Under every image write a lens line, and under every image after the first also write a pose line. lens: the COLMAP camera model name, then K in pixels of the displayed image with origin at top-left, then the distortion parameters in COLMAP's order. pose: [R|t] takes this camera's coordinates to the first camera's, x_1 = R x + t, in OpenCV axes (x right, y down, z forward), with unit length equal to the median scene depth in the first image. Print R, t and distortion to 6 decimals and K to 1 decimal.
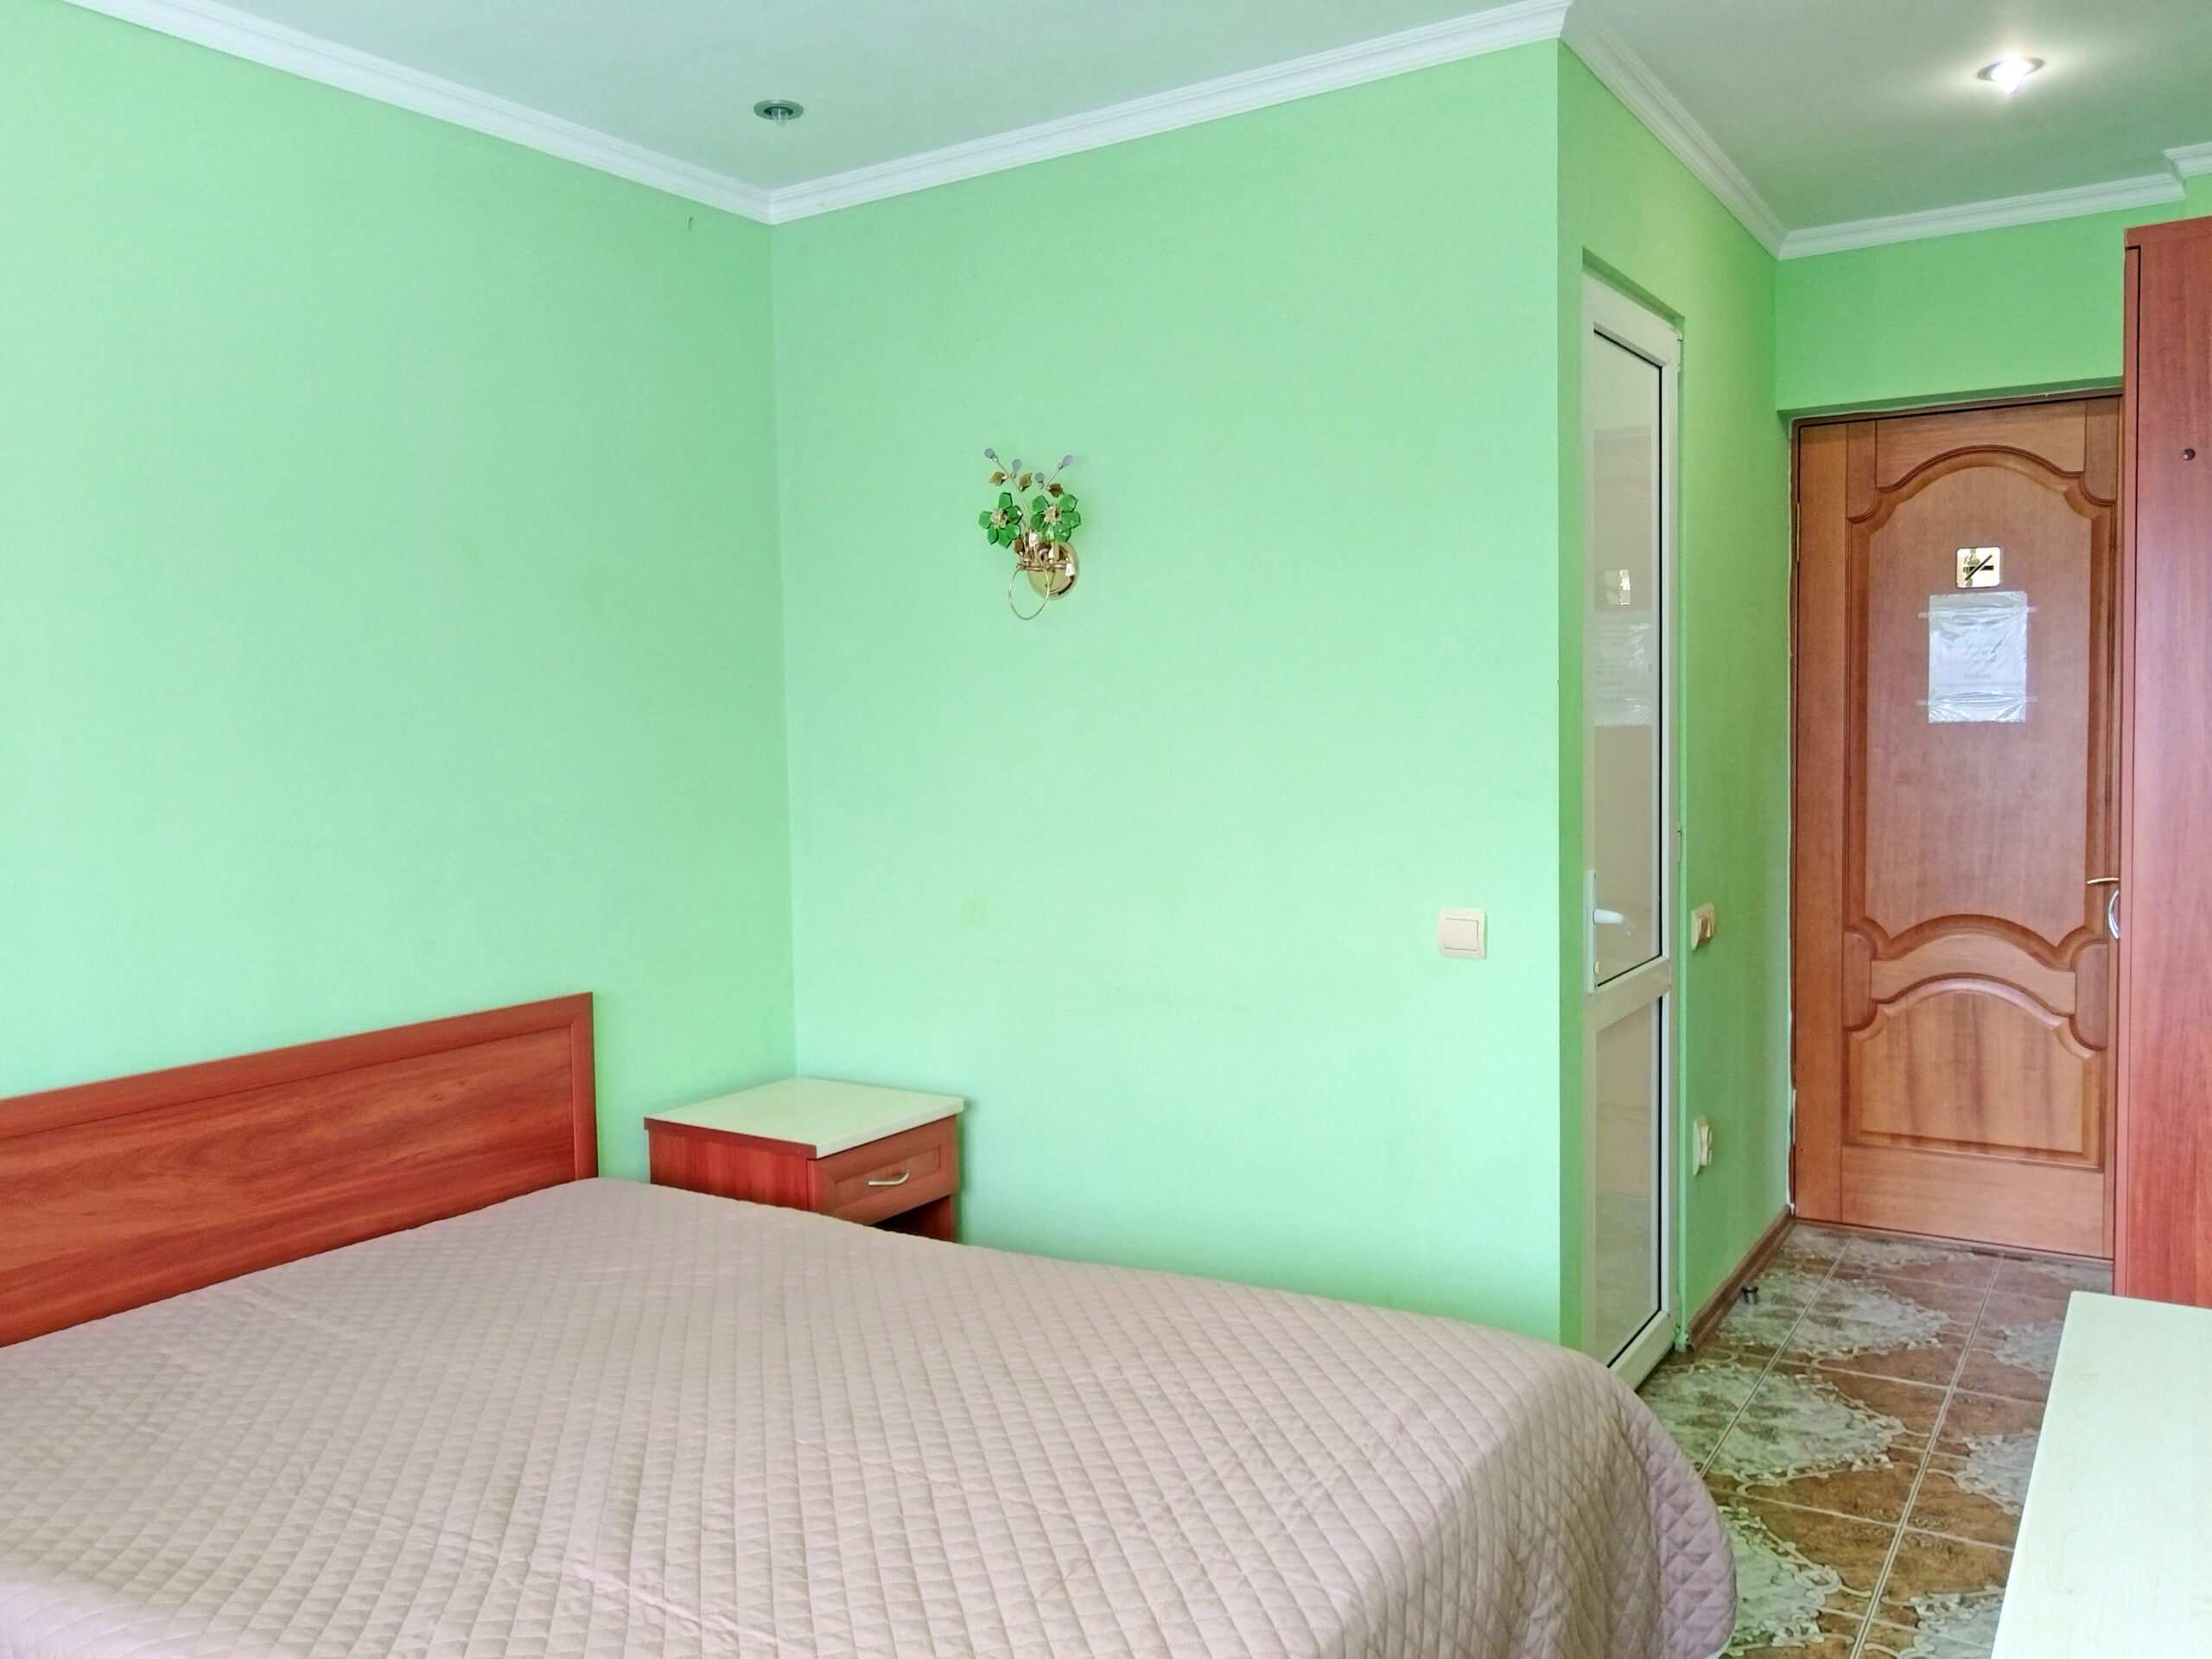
lens RADIAL K [[1711.1, 0, 1110.3], [0, 1711.1, 827.7], [0, 0, 1]] dist [0.011651, -0.006108]
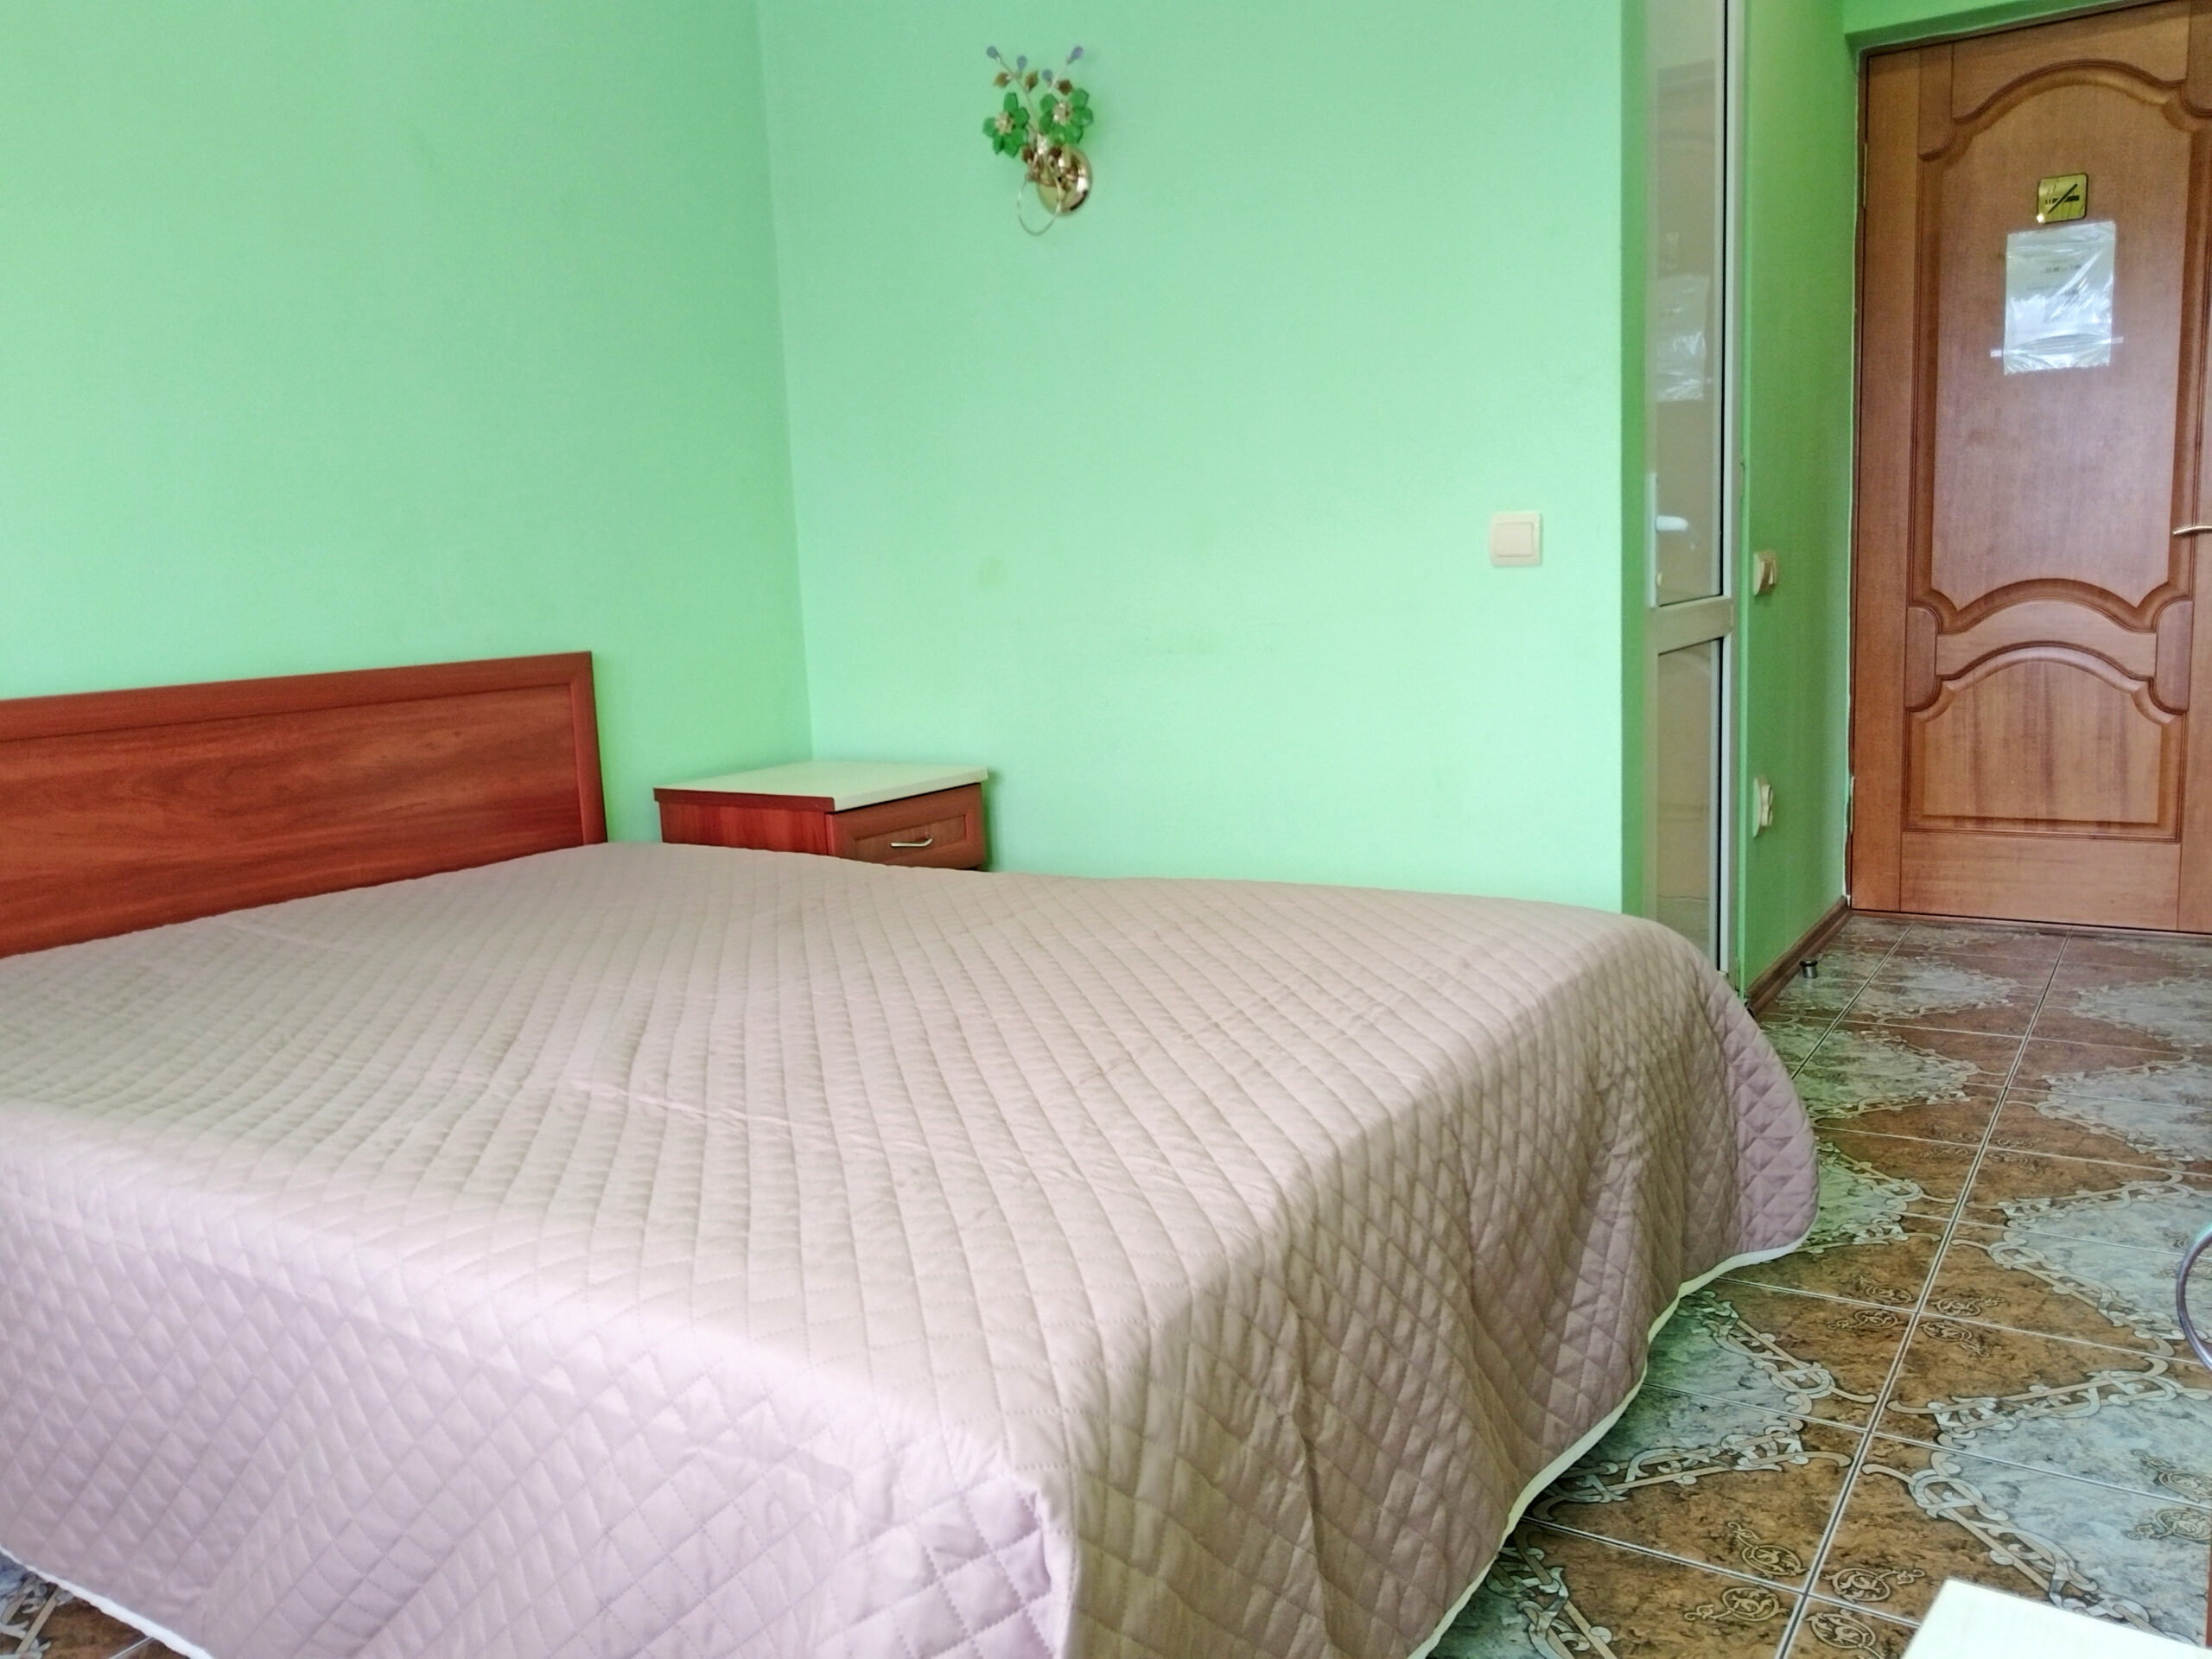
lens RADIAL K [[1690.9, 0, 1109.2], [0, 1690.9, 827.6], [0, 0, 1]] dist [0.014581, -0.004147]
pose [[0.999557, -0.025097, -0.015976, -0.003695], [0.026374, 0.995993, 0.085450, 0.120207], [0.013767, -0.085834, 0.996214, 0.061342]]
